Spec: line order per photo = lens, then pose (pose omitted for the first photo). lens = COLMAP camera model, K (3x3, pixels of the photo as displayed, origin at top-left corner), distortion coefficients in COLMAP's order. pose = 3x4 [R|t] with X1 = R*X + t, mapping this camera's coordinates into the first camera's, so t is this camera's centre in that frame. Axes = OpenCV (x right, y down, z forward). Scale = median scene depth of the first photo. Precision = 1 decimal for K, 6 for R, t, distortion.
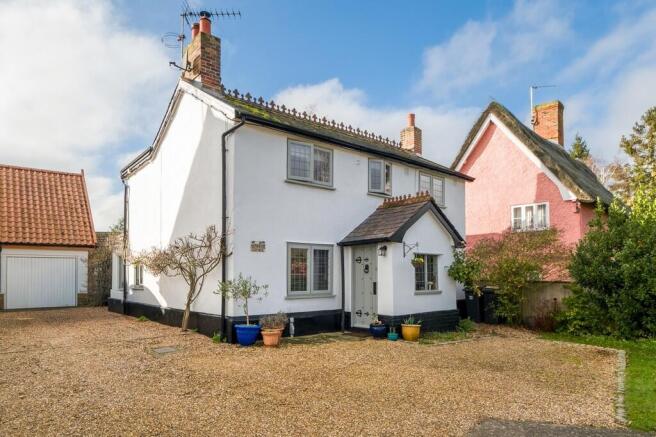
lens RADIAL K [[337.6, 0, 329.2], [0, 337.6, 229.8], [0, 0, 1]] dist [0.001815, -0.000881]
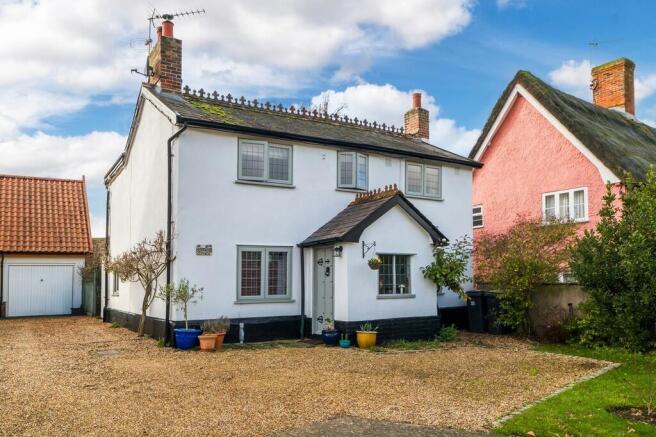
lens RADIAL K [[401.1, 0, 327.9], [0, 401.1, 218.2], [0, 0, 1]] dist [0.003948, -0.002695]
pose [[0.988482, -0.035098, -0.147212, 0.271951], [0.031599, 0.999161, -0.026040, -0.001517], [0.148002, 0.021089, 0.988762, -0.092058]]
